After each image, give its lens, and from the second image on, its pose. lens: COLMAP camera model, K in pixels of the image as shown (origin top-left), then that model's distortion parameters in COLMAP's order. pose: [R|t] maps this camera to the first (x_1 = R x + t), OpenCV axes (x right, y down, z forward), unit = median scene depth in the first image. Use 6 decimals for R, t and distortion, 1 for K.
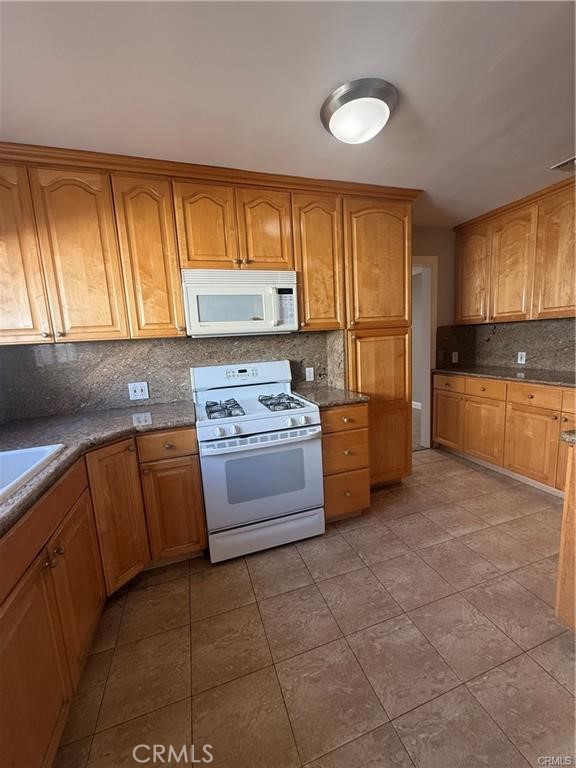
lens RADIAL K [[305.9, 0, 289.6], [0, 305.9, 383.1], [0, 0, 1]] dist [0.000642, 0.000711]
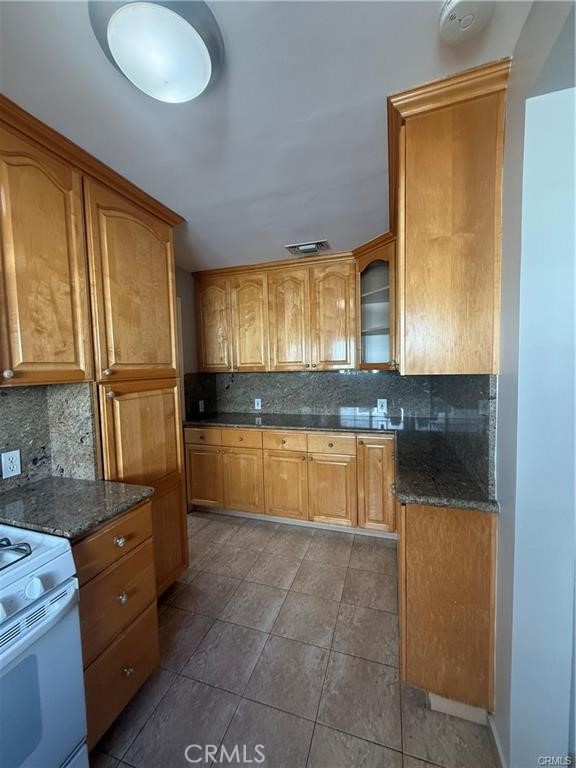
lens RADIAL K [[305.9, 0, 286.3], [0, 305.9, 383.1], [0, 0, 1]] dist [0.000642, 0.000711]
pose [[0.603315, -0.007466, 0.797468, -0.071604], [0.105505, 0.991914, -0.070532, -0.084054], [-0.790494, 0.126689, 0.599224, 0.306855]]
